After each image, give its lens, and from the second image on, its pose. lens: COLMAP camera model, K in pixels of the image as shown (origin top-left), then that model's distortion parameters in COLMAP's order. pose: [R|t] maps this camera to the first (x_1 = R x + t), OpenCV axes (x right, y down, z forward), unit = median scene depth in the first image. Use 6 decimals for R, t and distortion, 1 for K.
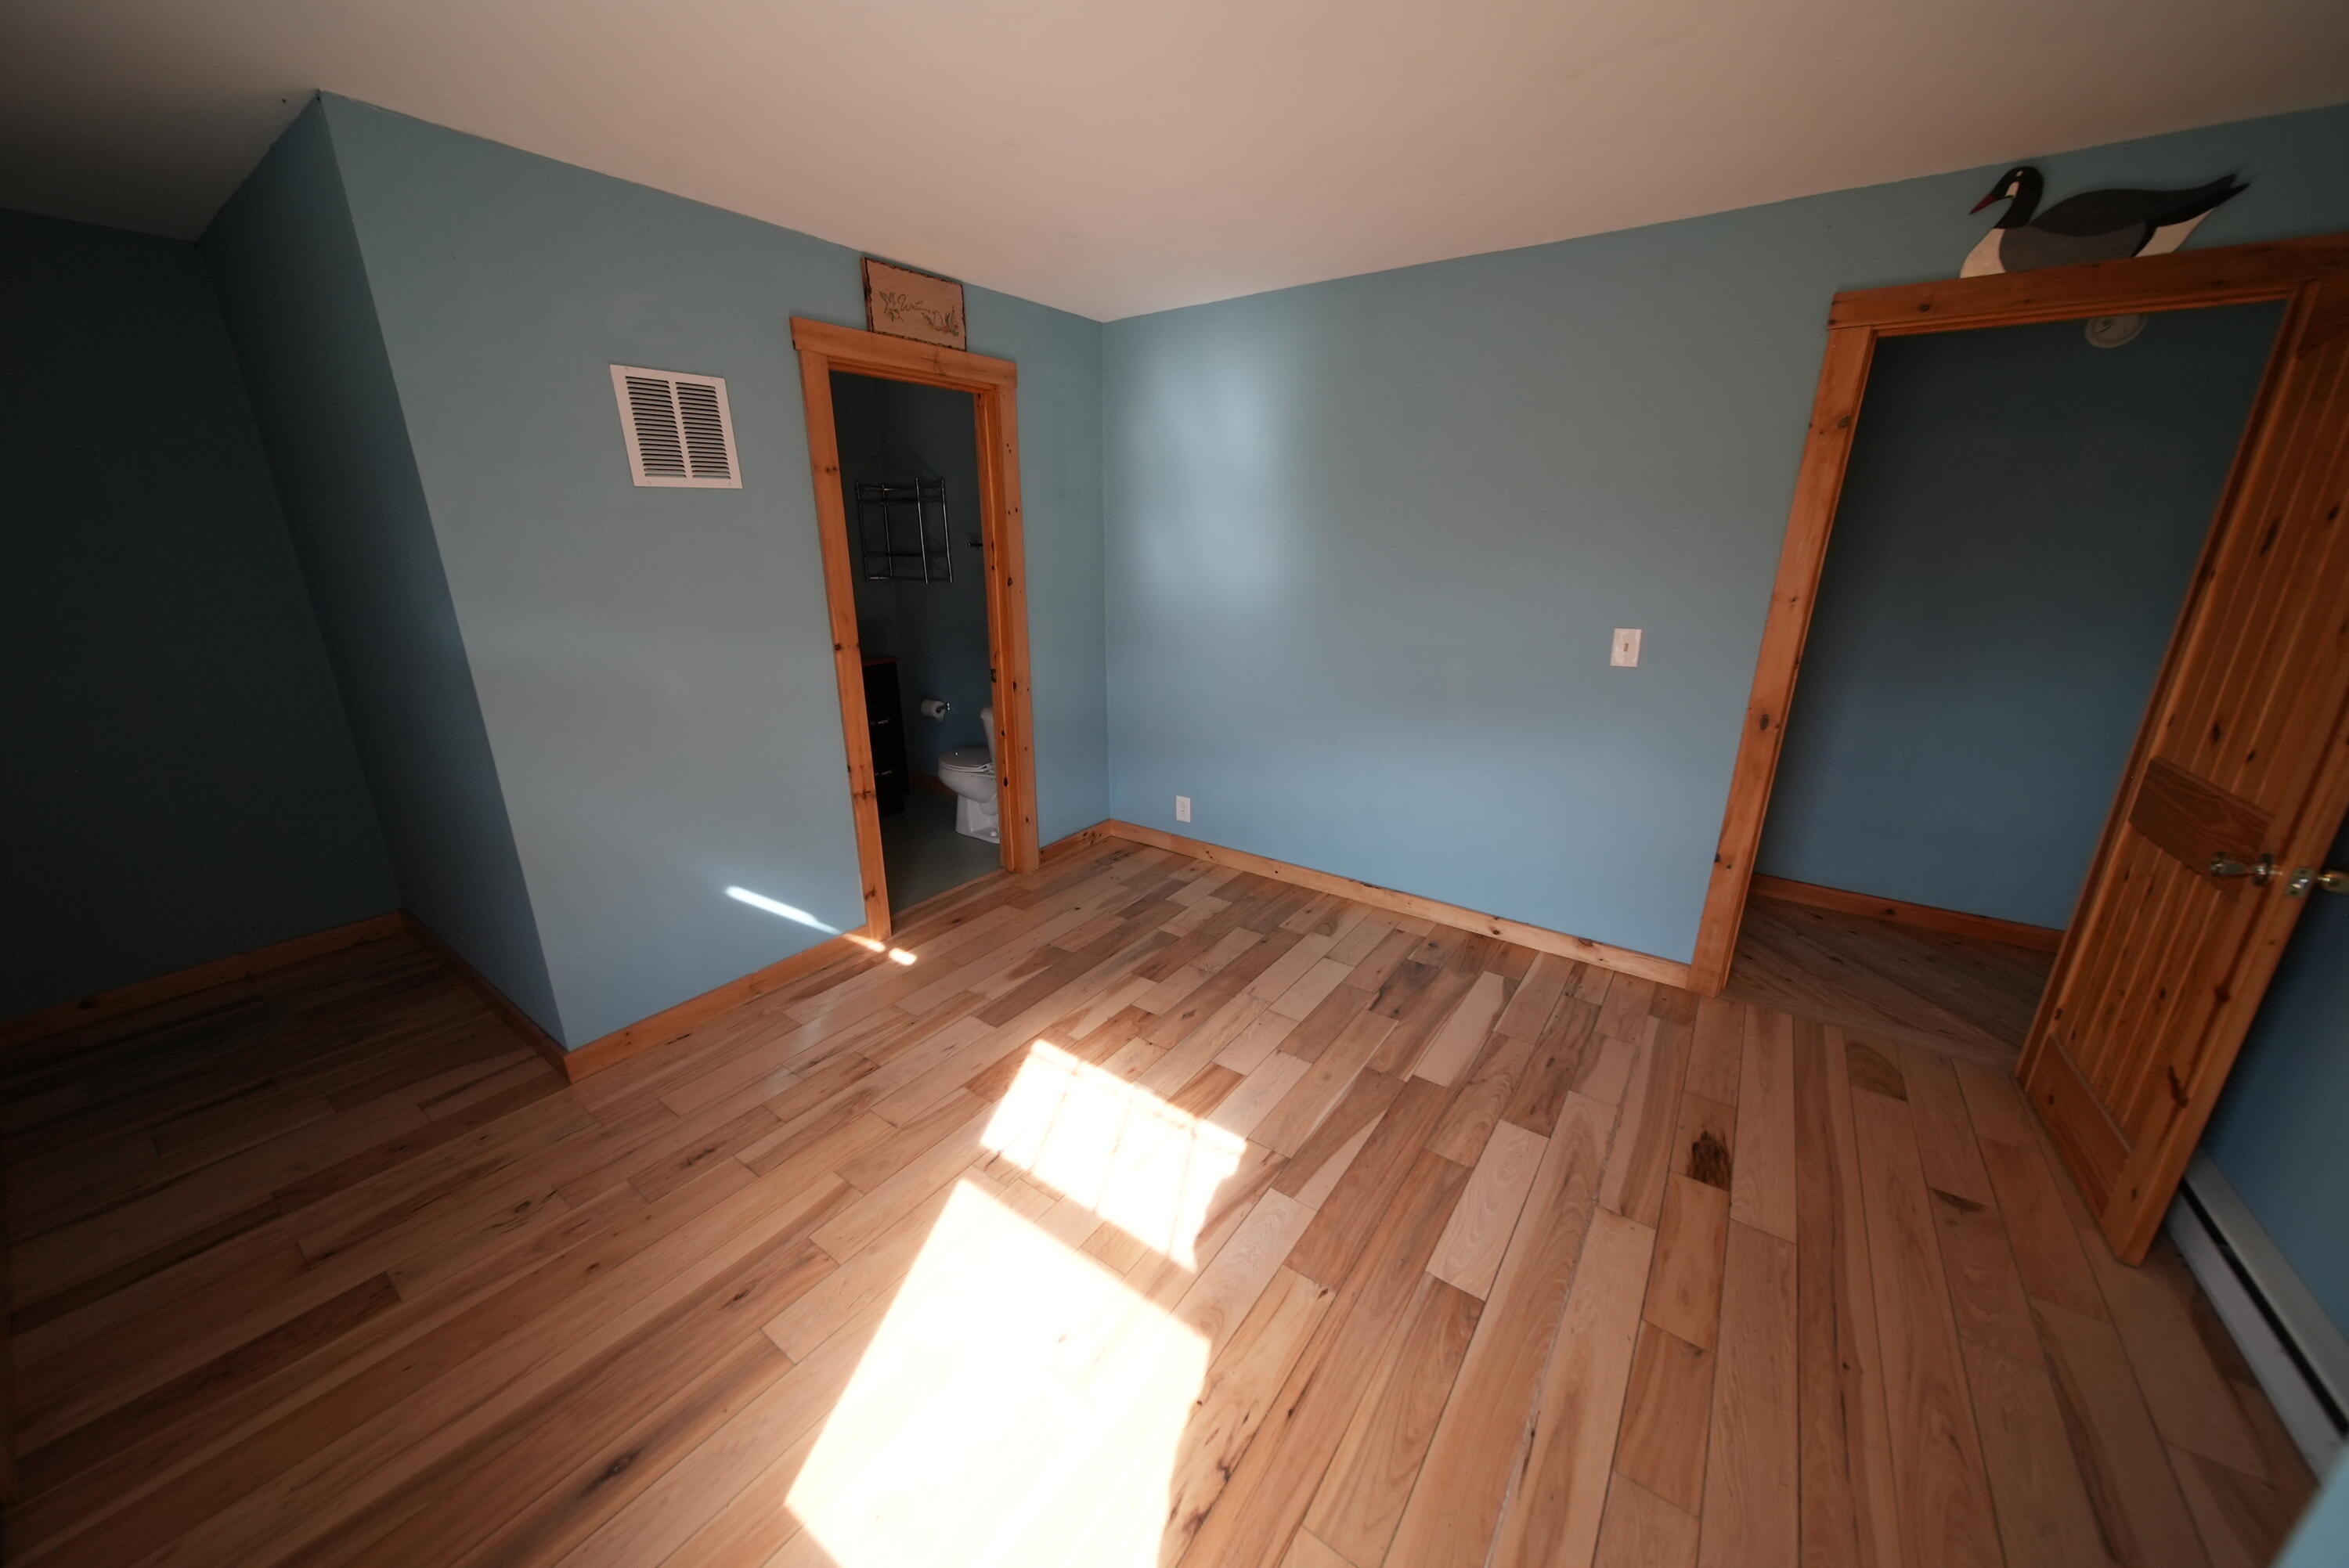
lens RADIAL K [[818.2, 0, 1169.1], [0, 818.2, 792.9], [0, 0, 1]] dist [-0.000793, -0.001531]
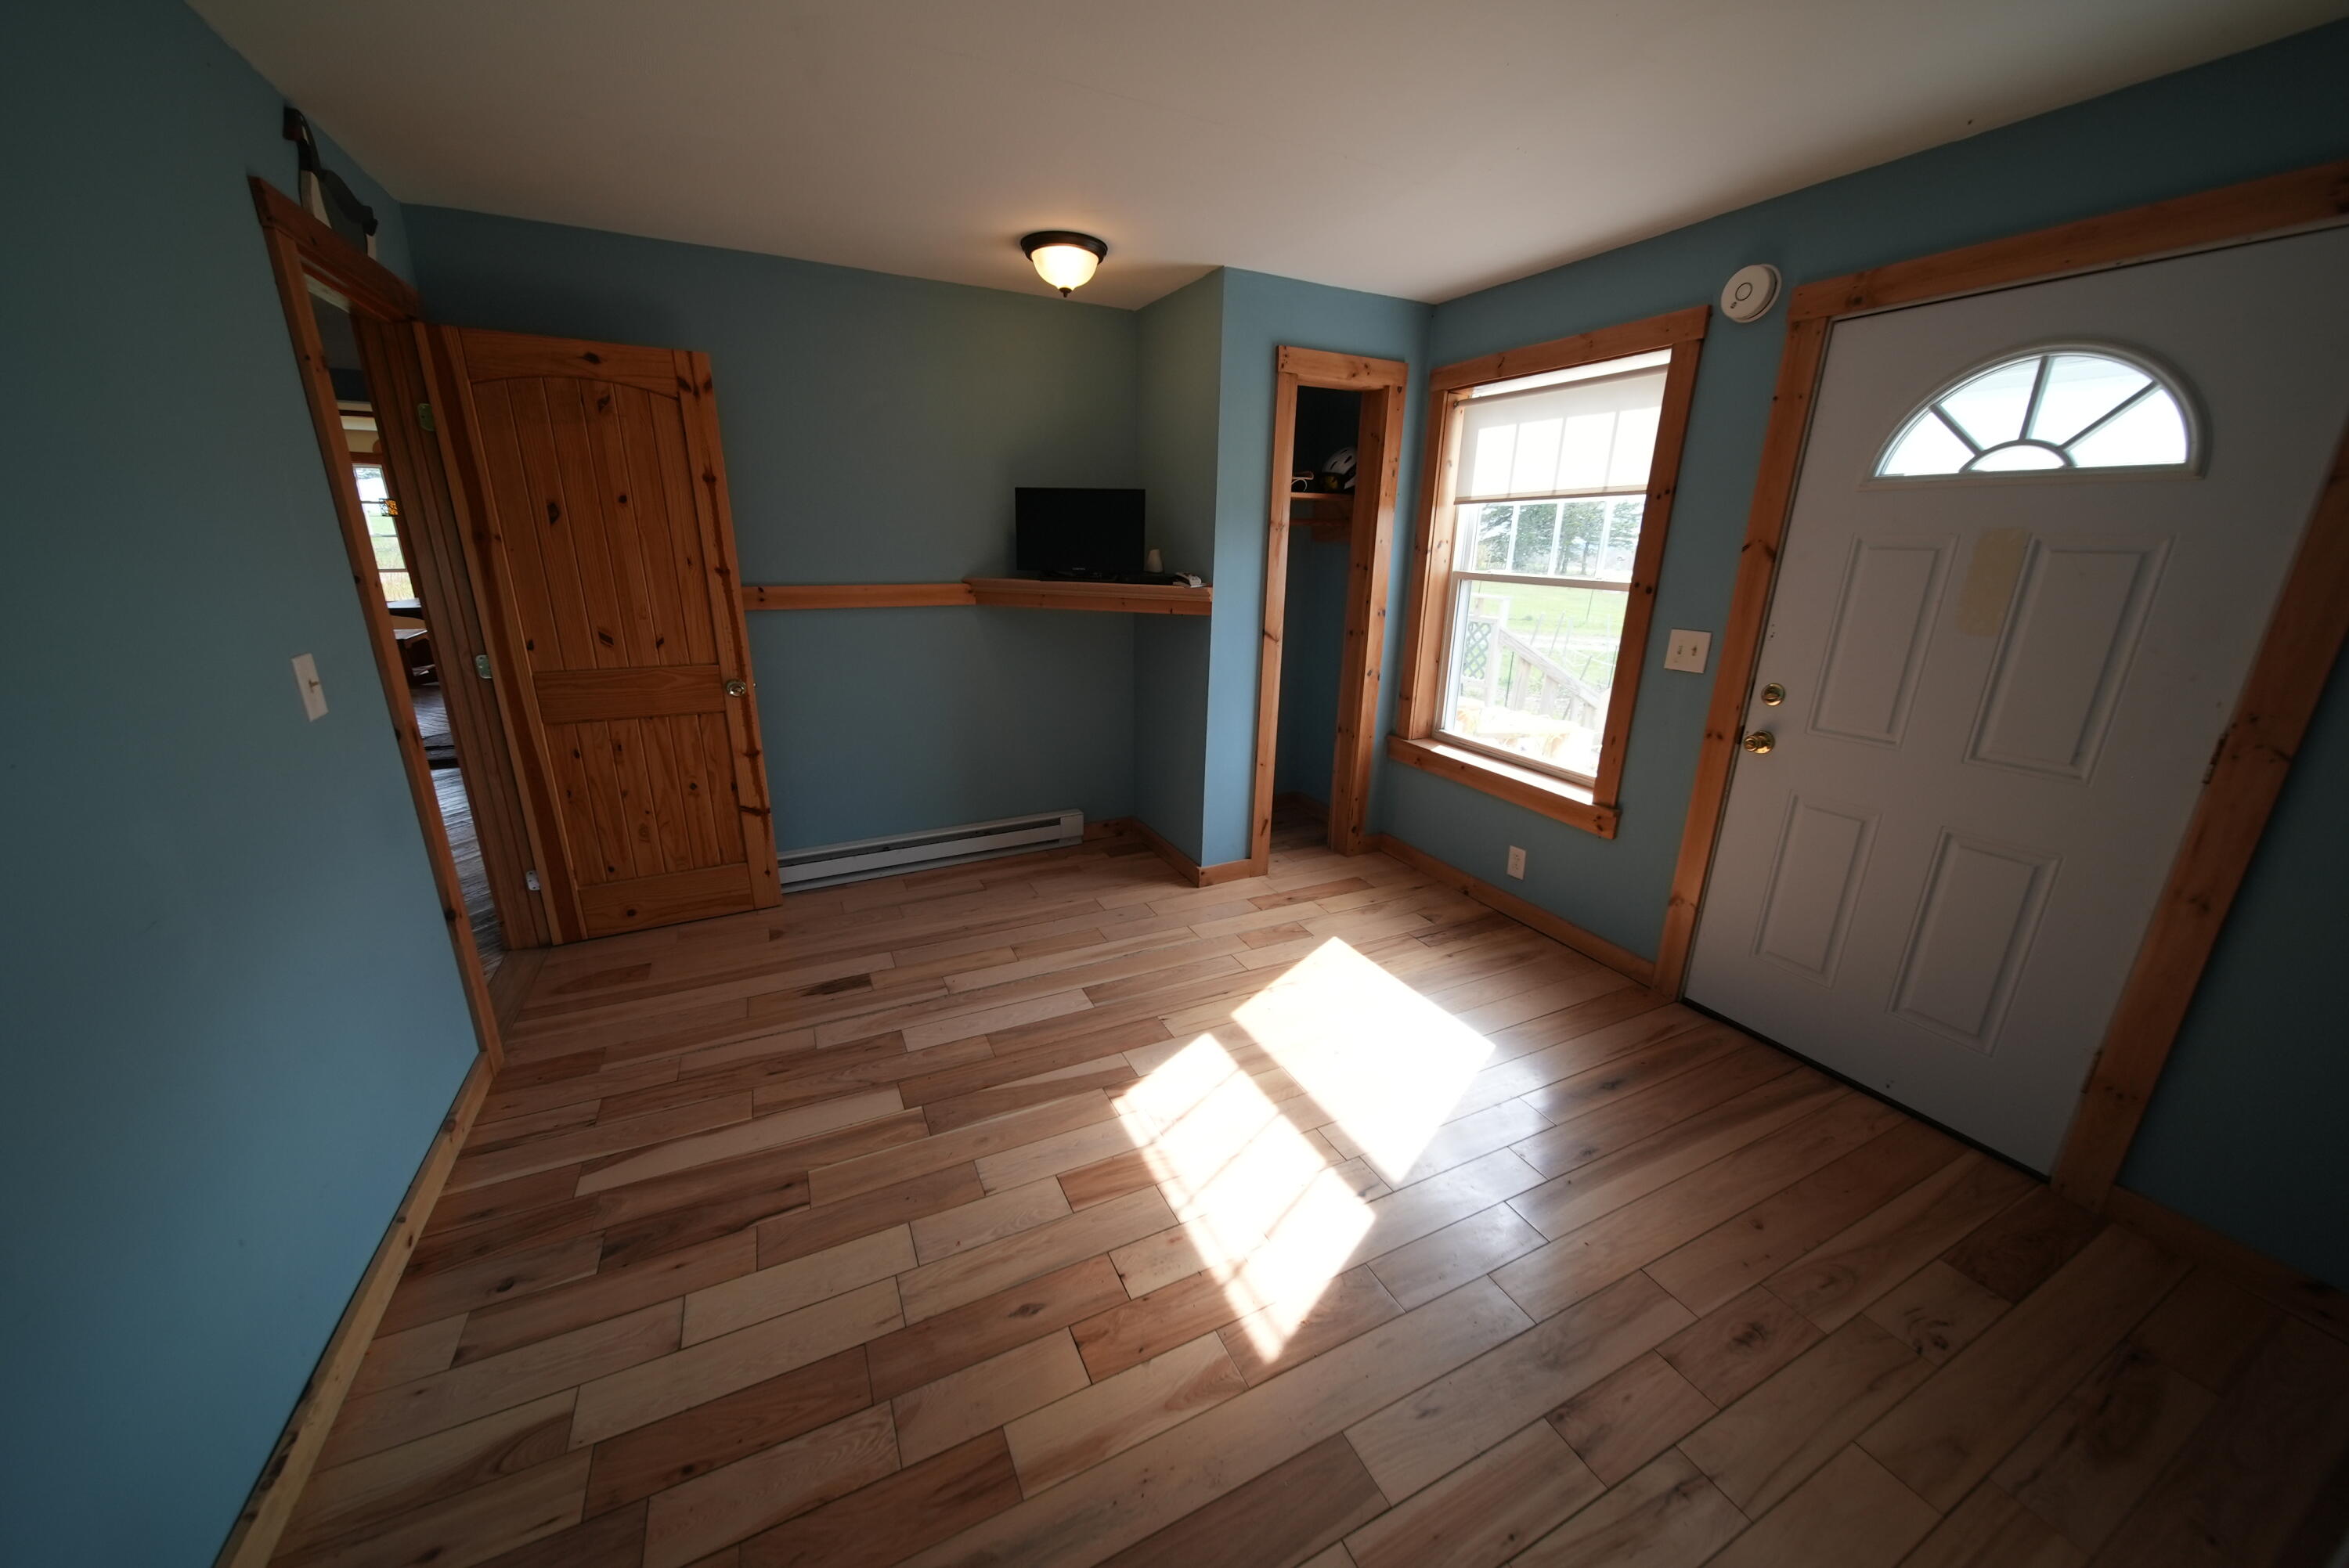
lens RADIAL K [[818.2, 0, 1169.1], [0, 818.2, 792.9], [0, 0, 1]] dist [-0.000793, -0.001531]
pose [[-0.880771, -0.155133, 0.447411, -0.297572], [0.127387, 0.832367, 0.539386, -0.381325], [-0.456087, 0.532070, -0.713363, 1.262747]]
